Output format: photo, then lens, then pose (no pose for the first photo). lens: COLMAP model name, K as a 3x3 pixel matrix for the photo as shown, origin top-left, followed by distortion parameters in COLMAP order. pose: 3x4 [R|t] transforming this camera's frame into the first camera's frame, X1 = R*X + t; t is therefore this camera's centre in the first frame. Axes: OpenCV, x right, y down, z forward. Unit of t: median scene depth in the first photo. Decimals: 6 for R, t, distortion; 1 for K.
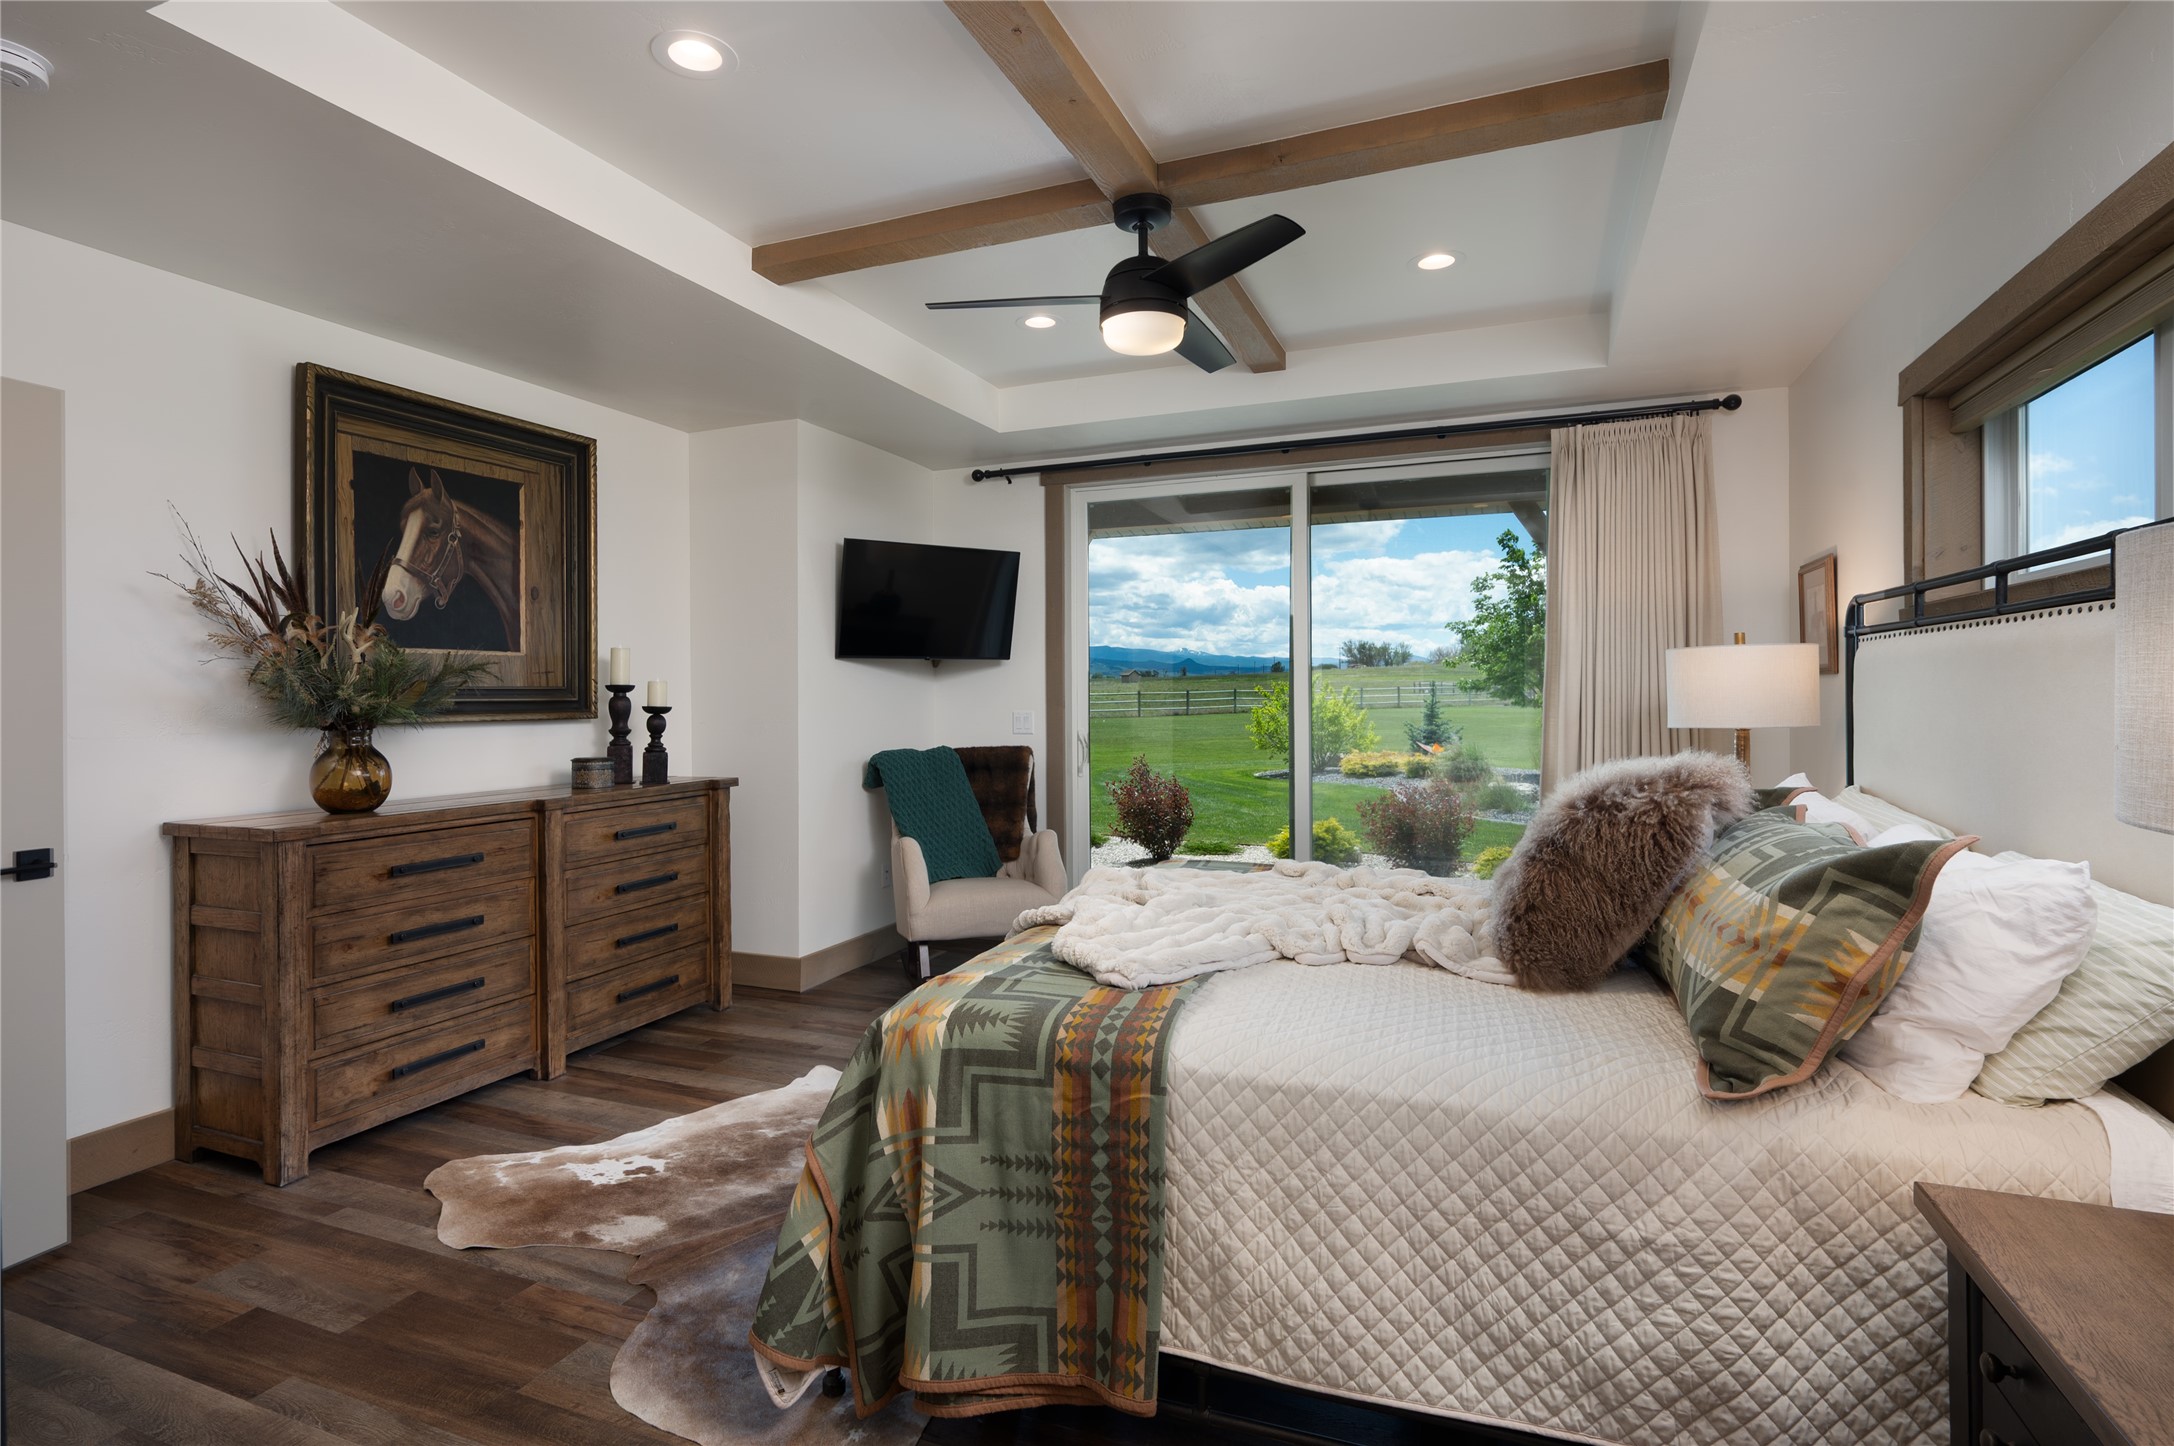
lens RADIAL K [[1090.3, 0, 1065.8], [0, 1090.3, 698.0], [0, 0, 1]] dist [0.001828, 0.000467]
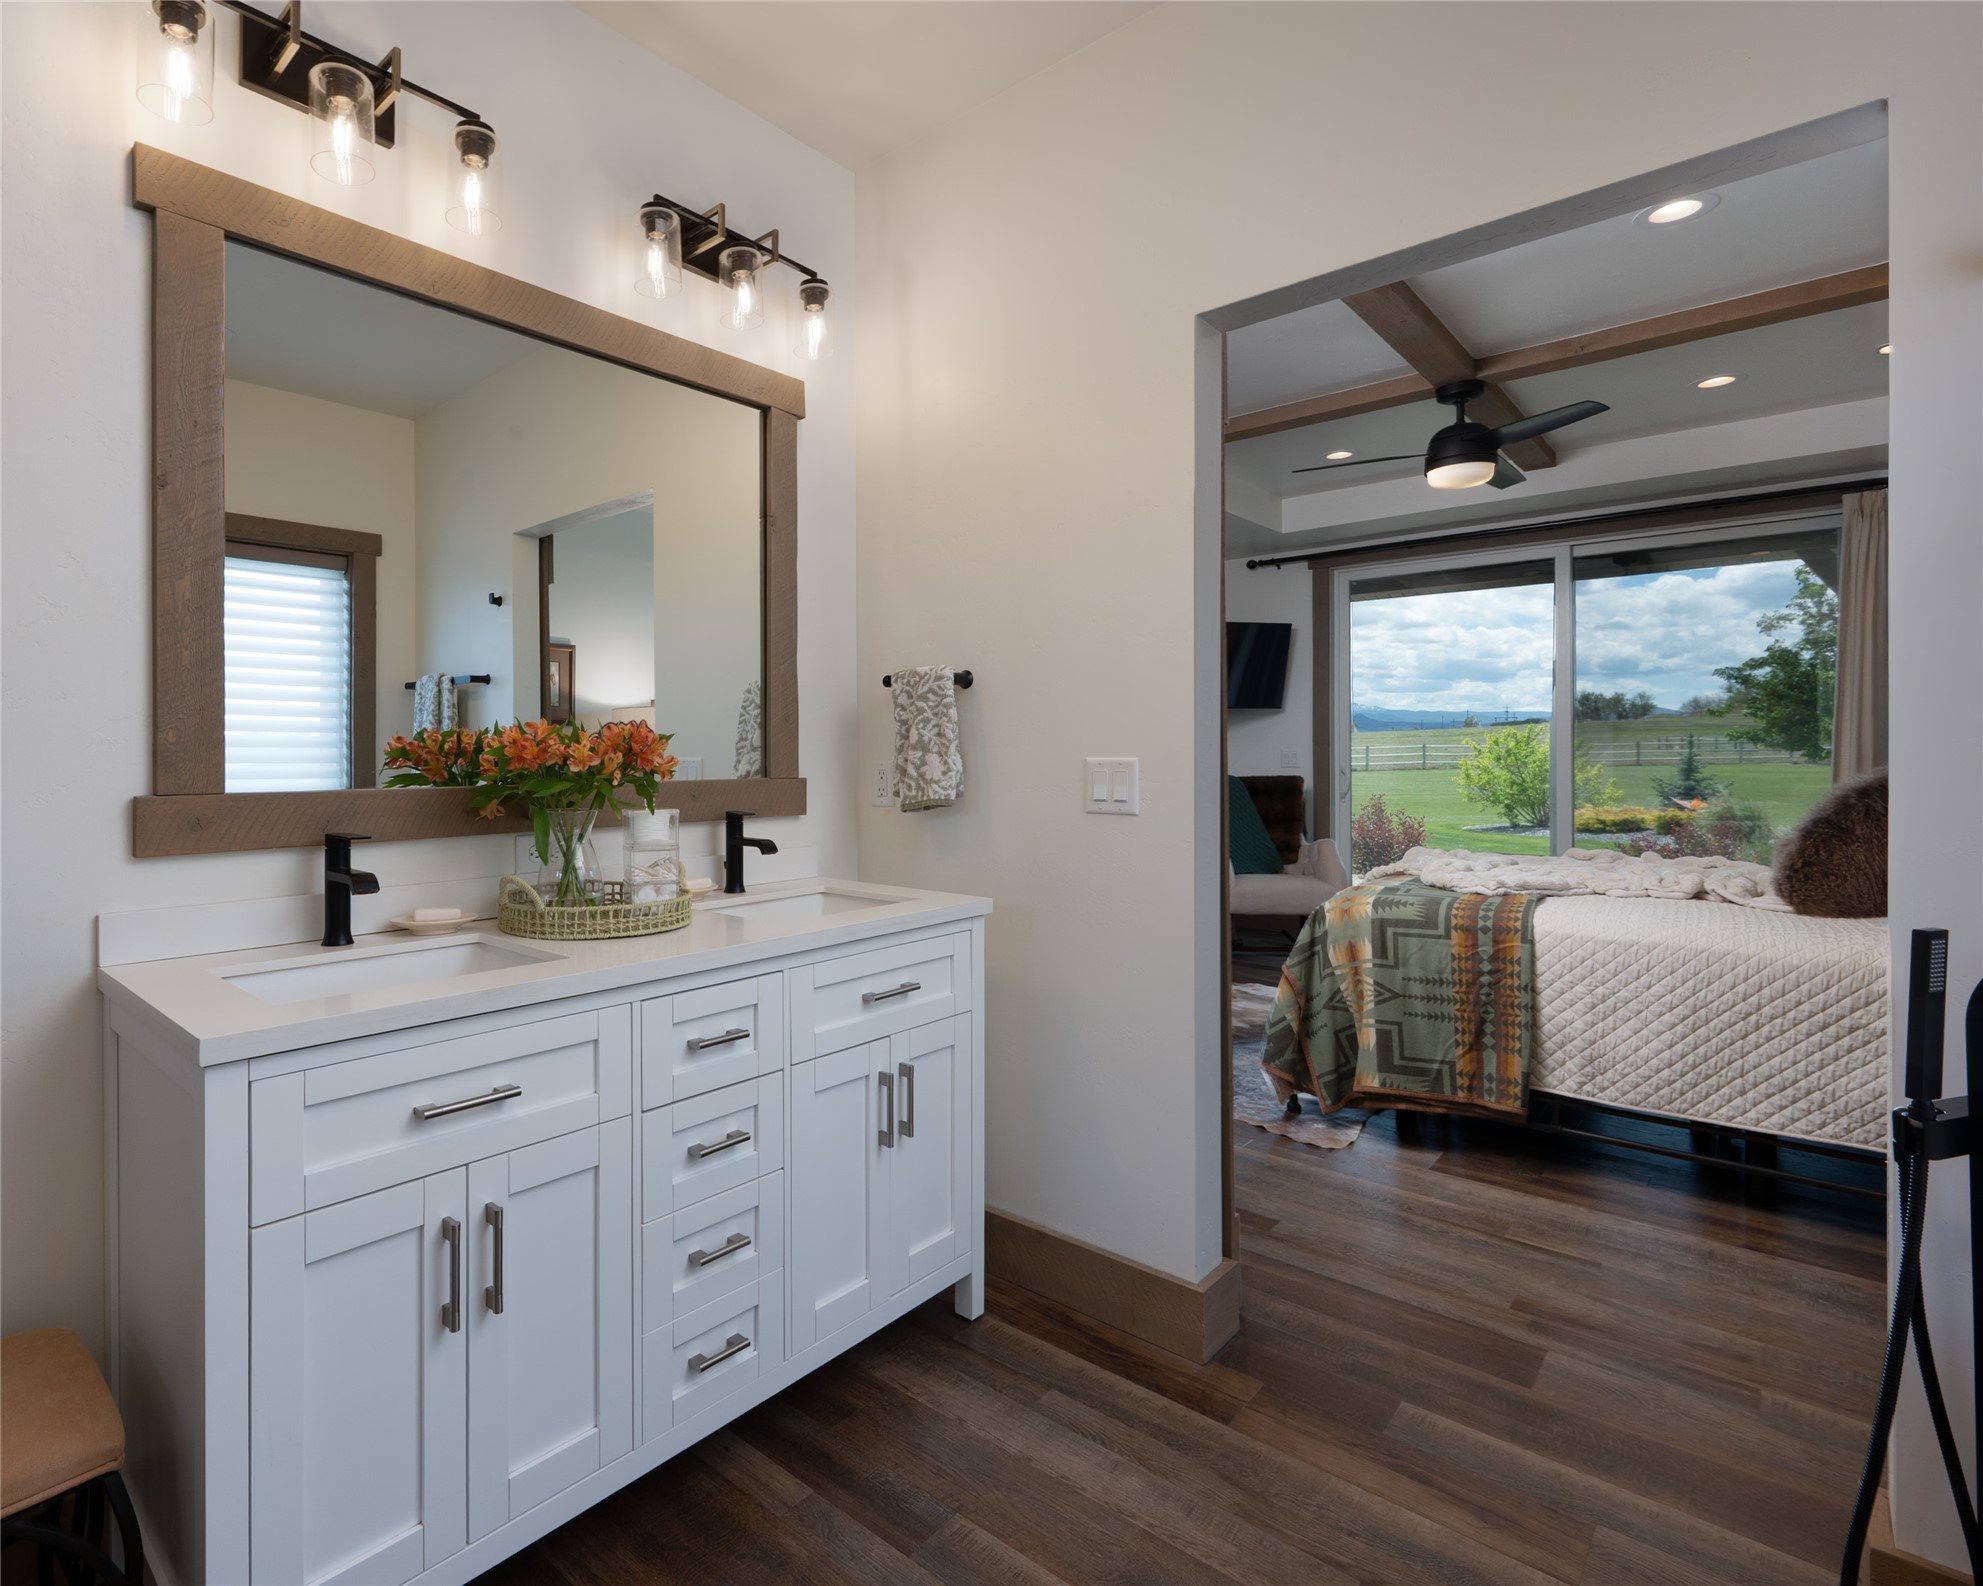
lens RADIAL K [[1006.1, 0, 788.2], [0, 1006.1, 751.2], [0, 0, 1]] dist [-0.004157, 0.000683]
pose [[0.919139, 0.002569, -0.393926, -0.223715], [-0.003518, 0.999992, -0.001688, 0.035300], [0.393918, 0.002938, 0.919141, -0.577111]]
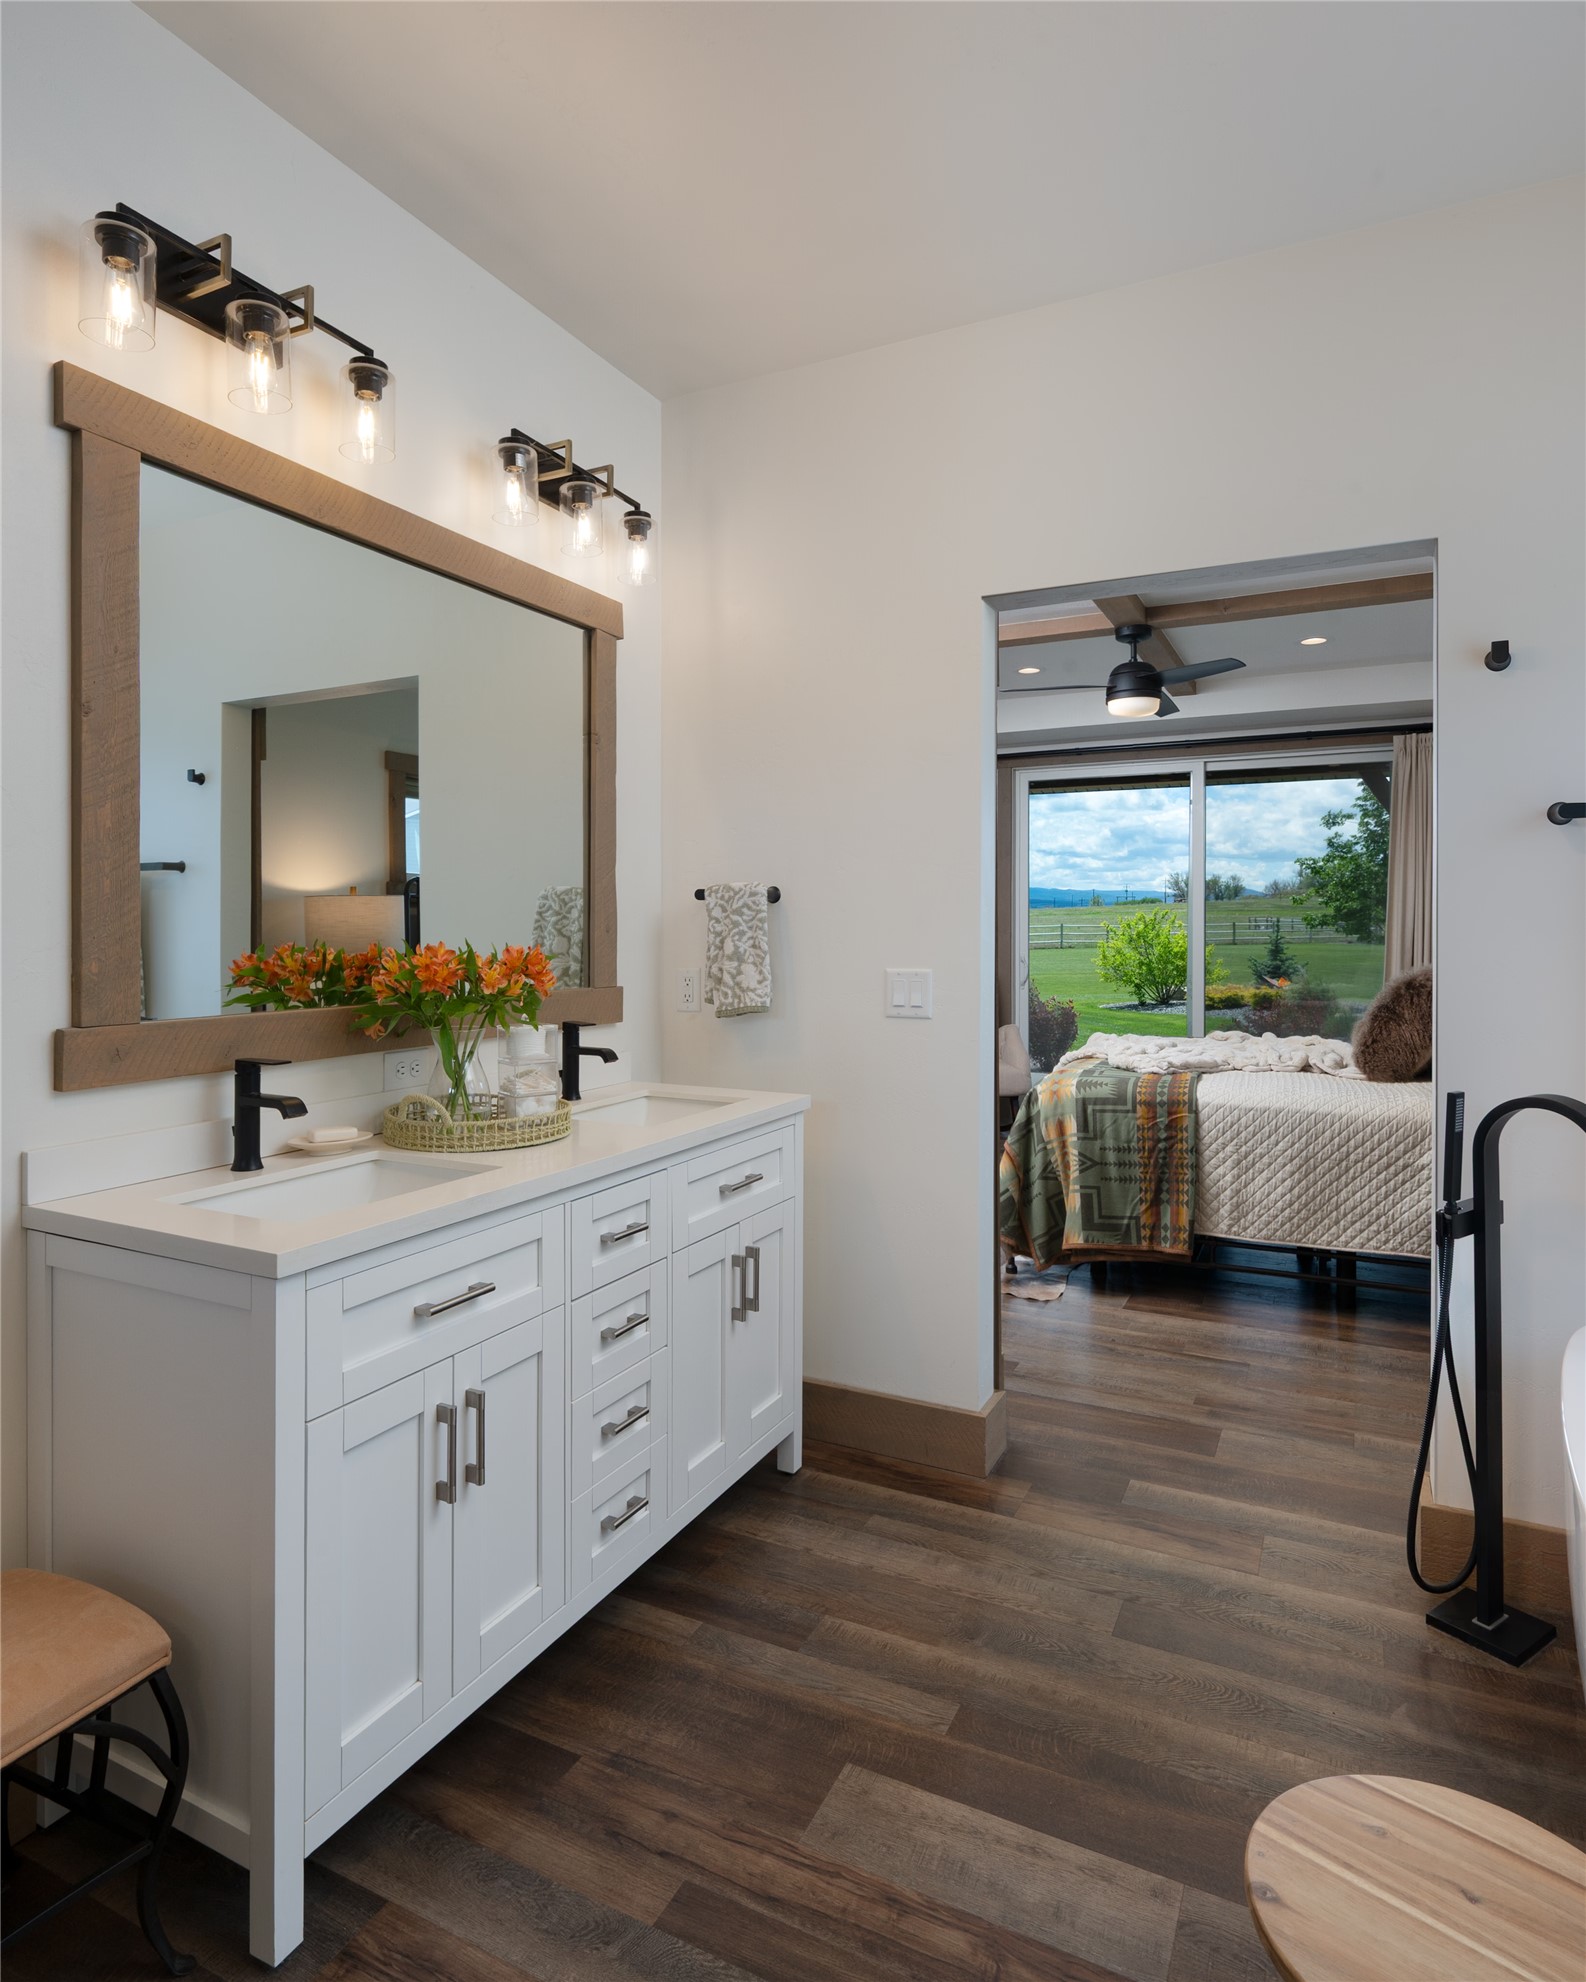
lens RADIAL K [[1143.2, 0, 776.0], [0, 1143.2, 928.9], [0, 0, 1]] dist [-0.000929, -0.002717]
pose [[0.996618, 0.007499, -0.081826, -0.325812], [-0.007656, 0.999969, -0.001605, 0.007275], [0.081811, 0.002226, 0.996645, -0.772490]]
